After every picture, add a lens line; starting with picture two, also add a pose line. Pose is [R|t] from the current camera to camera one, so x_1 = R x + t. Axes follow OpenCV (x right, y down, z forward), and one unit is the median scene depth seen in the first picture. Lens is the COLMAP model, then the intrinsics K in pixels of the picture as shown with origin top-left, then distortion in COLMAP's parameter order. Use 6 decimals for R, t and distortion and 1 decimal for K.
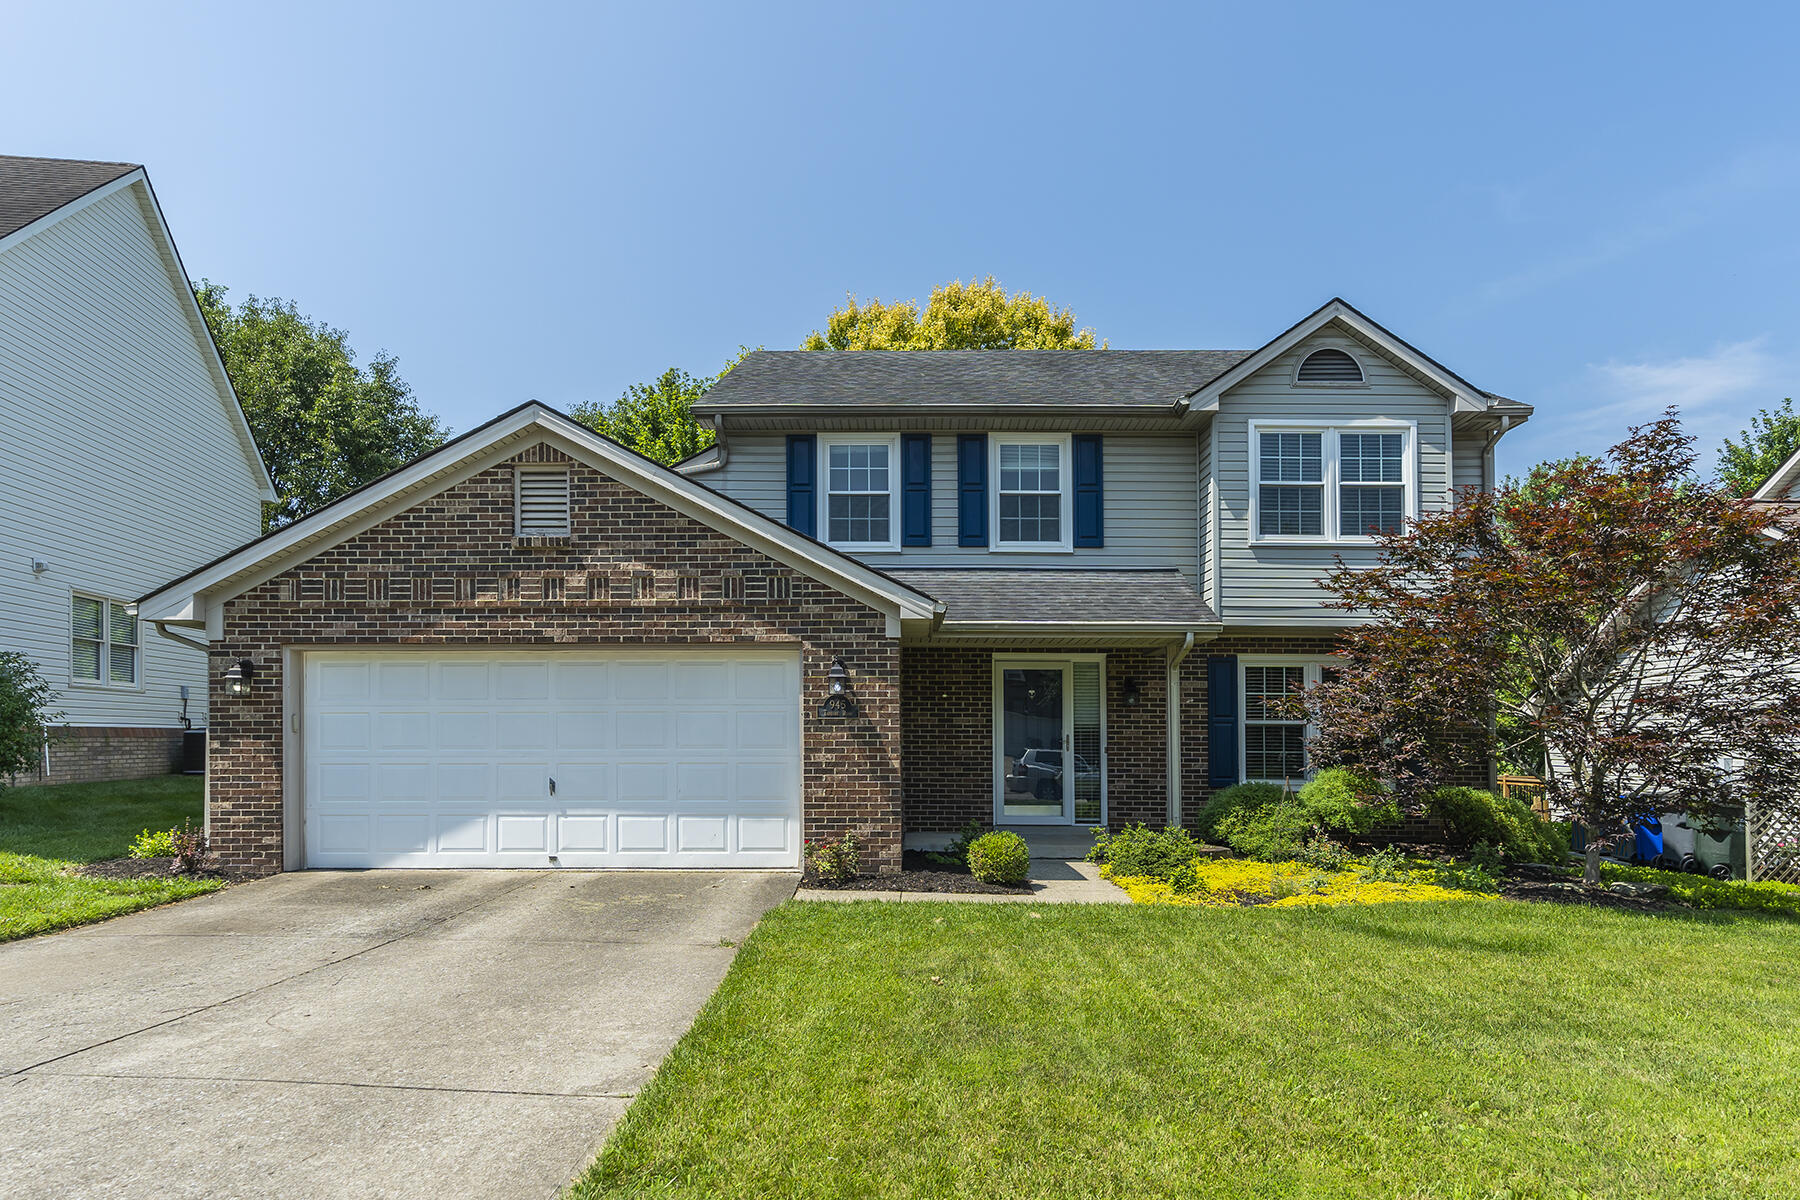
lens RADIAL K [[825.1, 0, 905.3], [0, 825.1, 677.5], [0, 0, 1]] dist [-0.001845, -0.000011]
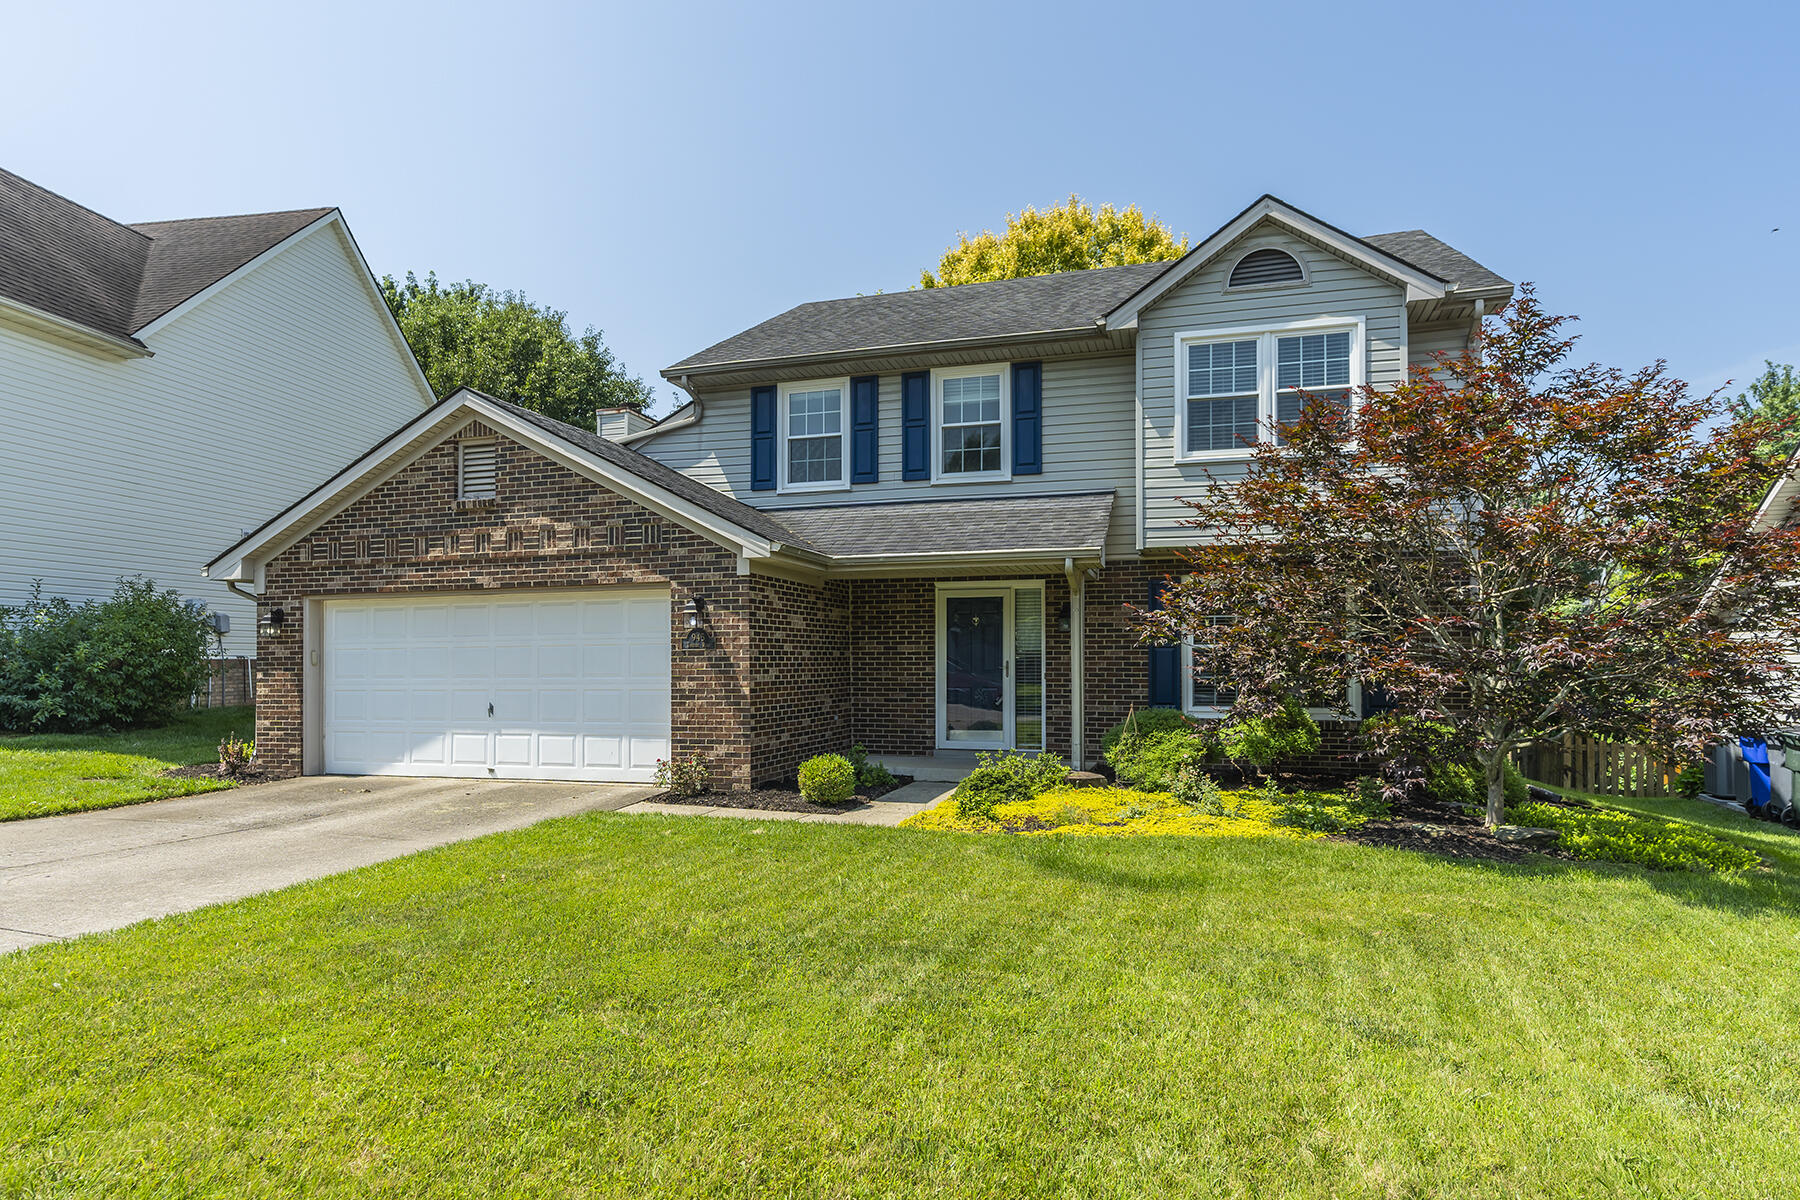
lens RADIAL K [[816.1, 0, 900.0], [0, 816.1, 600.0], [0, 0, 1]] dist [0.002304, 0.000164]
pose [[0.972329, -0.024949, -0.232280, 0.354596], [0.024298, 0.999689, -0.005660, -0.003593], [0.232349, -0.000140, 0.972633, -0.003196]]
